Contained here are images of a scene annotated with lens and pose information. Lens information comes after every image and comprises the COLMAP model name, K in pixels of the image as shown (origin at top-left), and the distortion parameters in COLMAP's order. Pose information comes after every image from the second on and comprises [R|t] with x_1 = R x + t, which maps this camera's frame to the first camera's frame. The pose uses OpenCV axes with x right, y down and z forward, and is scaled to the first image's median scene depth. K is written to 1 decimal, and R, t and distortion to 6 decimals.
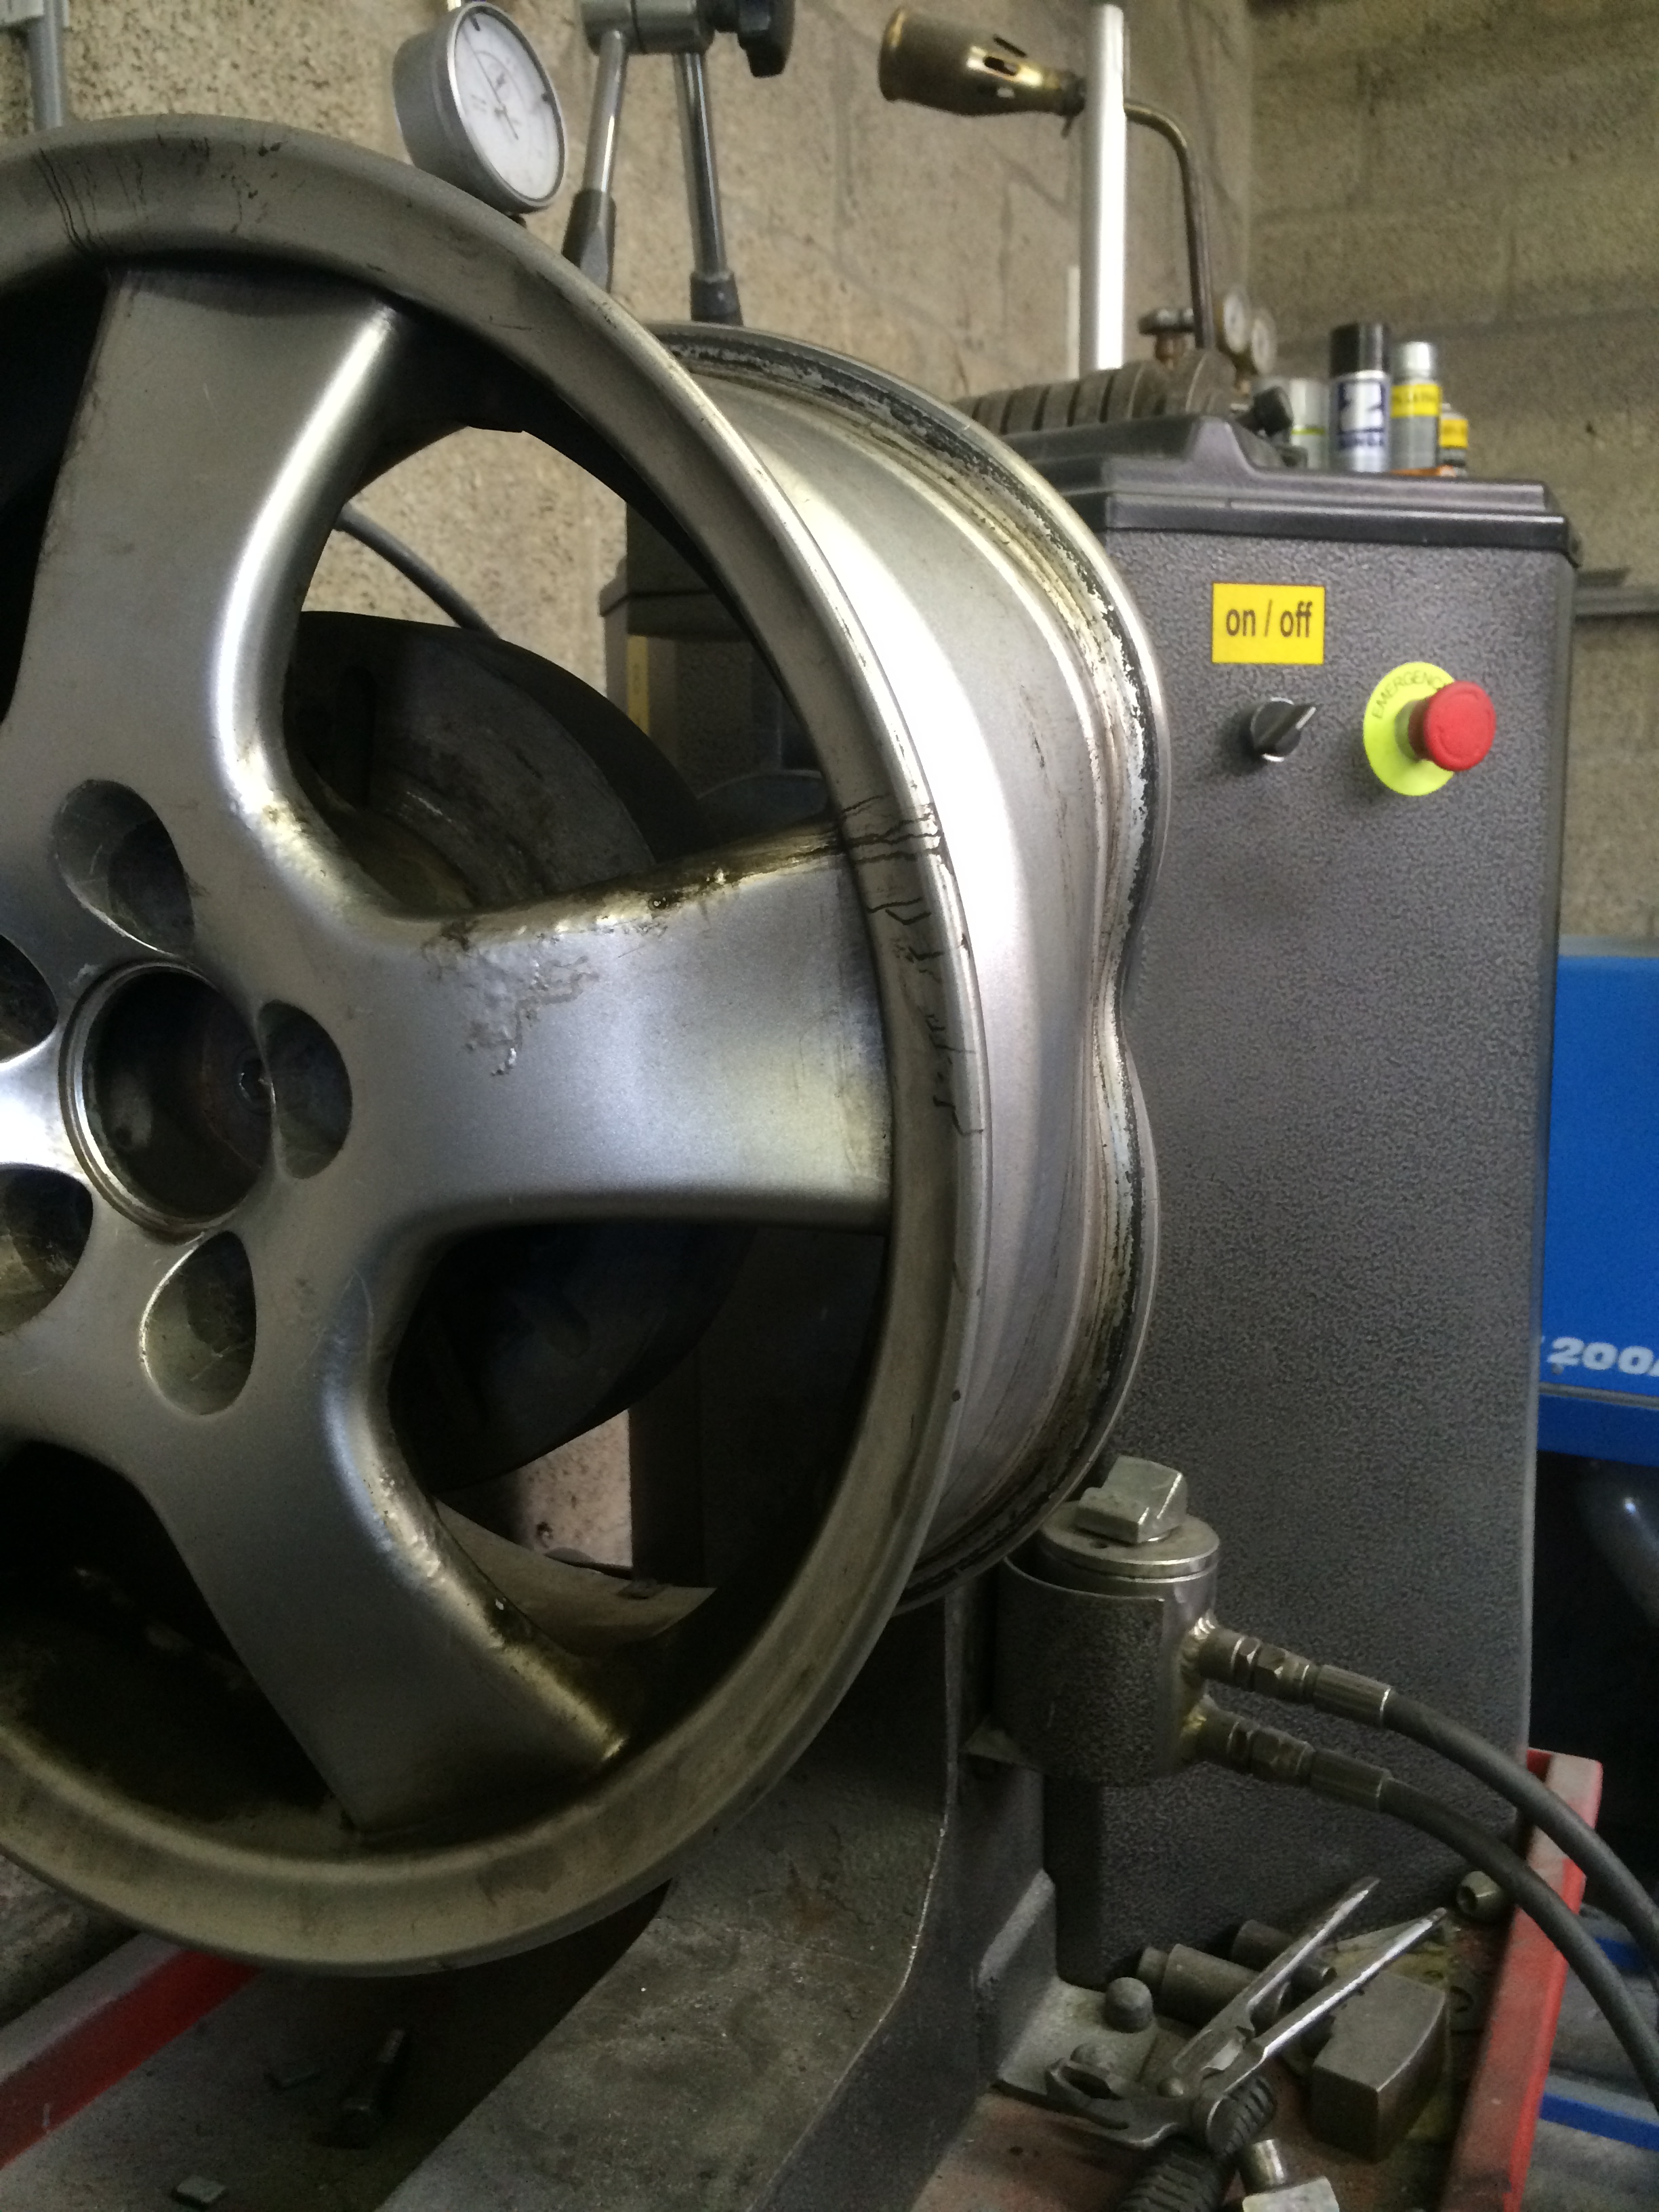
lens RADIAL K [[1912.3, 0, 815.0], [0, 1912.3, 1104.5], [0, 0, 1]] dist [0.083245, -0.129676]
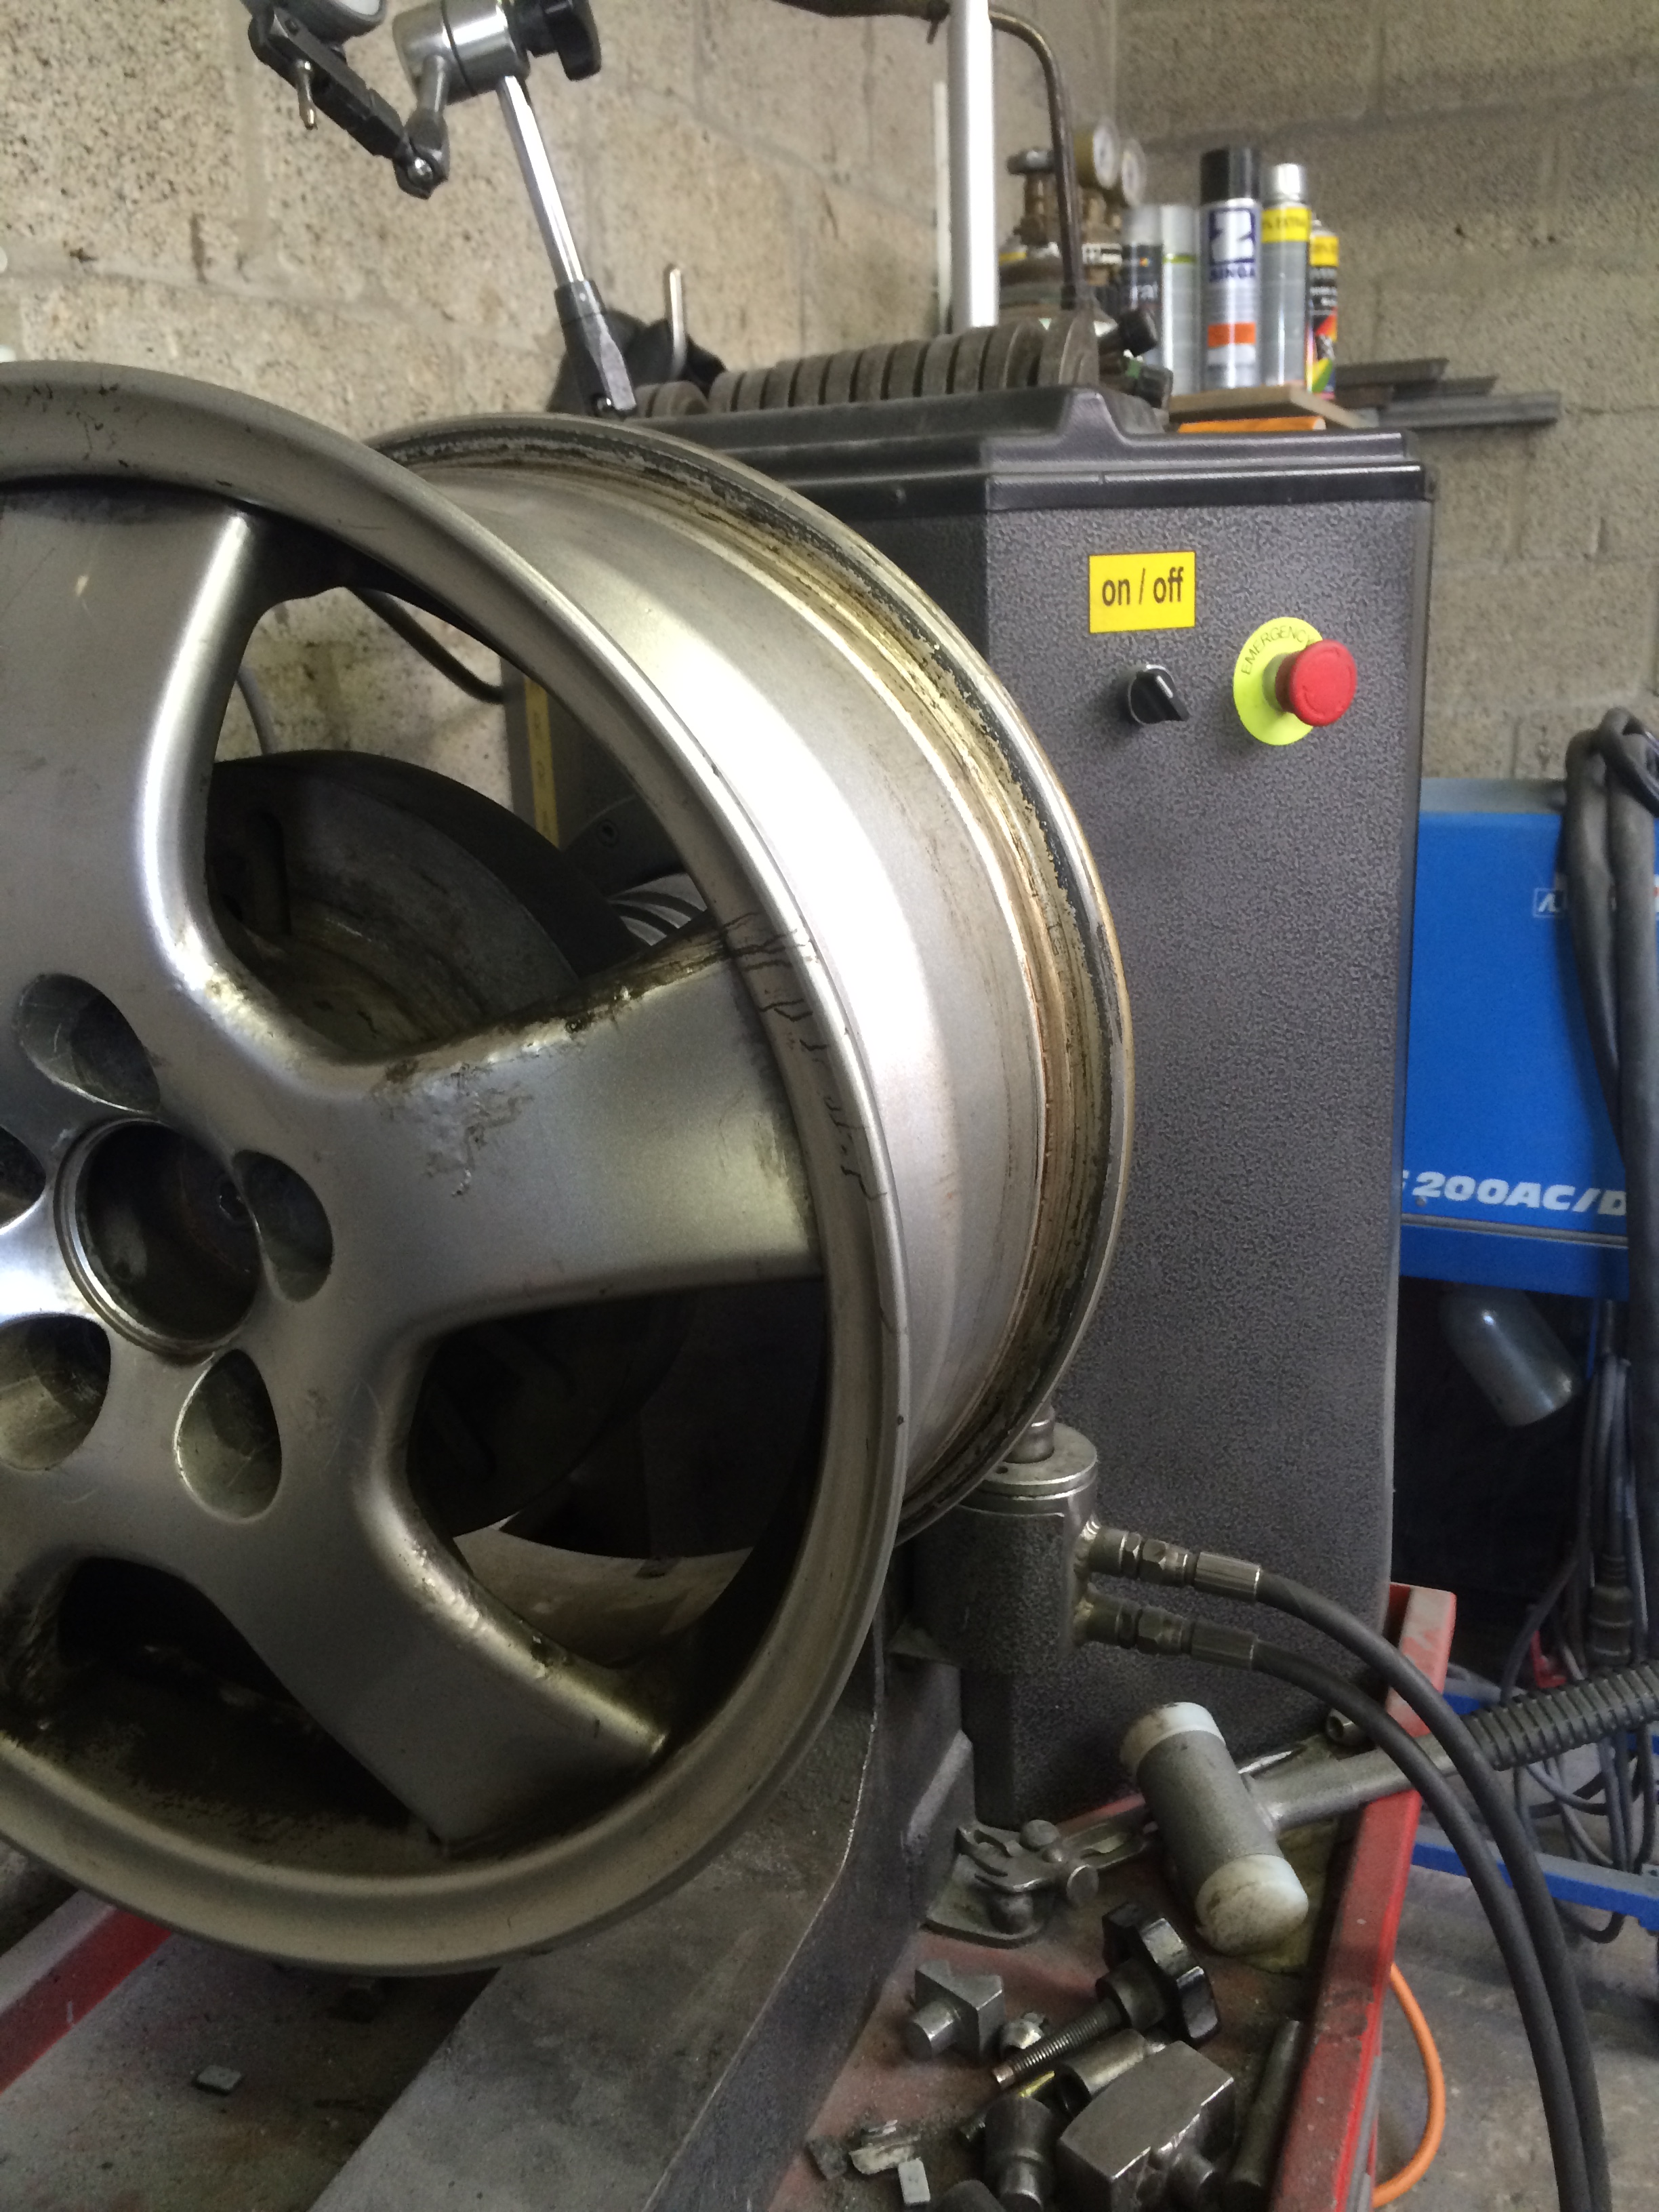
lens RADIAL K [[1912.3, 0, 815.0], [0, 1912.3, 1104.5], [0, 0, 1]] dist [0.083245, -0.129676]
pose [[0.997524, -0.045467, 0.053649, -0.008976], [0.038573, 0.991633, 0.123192, -0.099145], [-0.058802, -0.120818, 0.990932, -0.050259]]
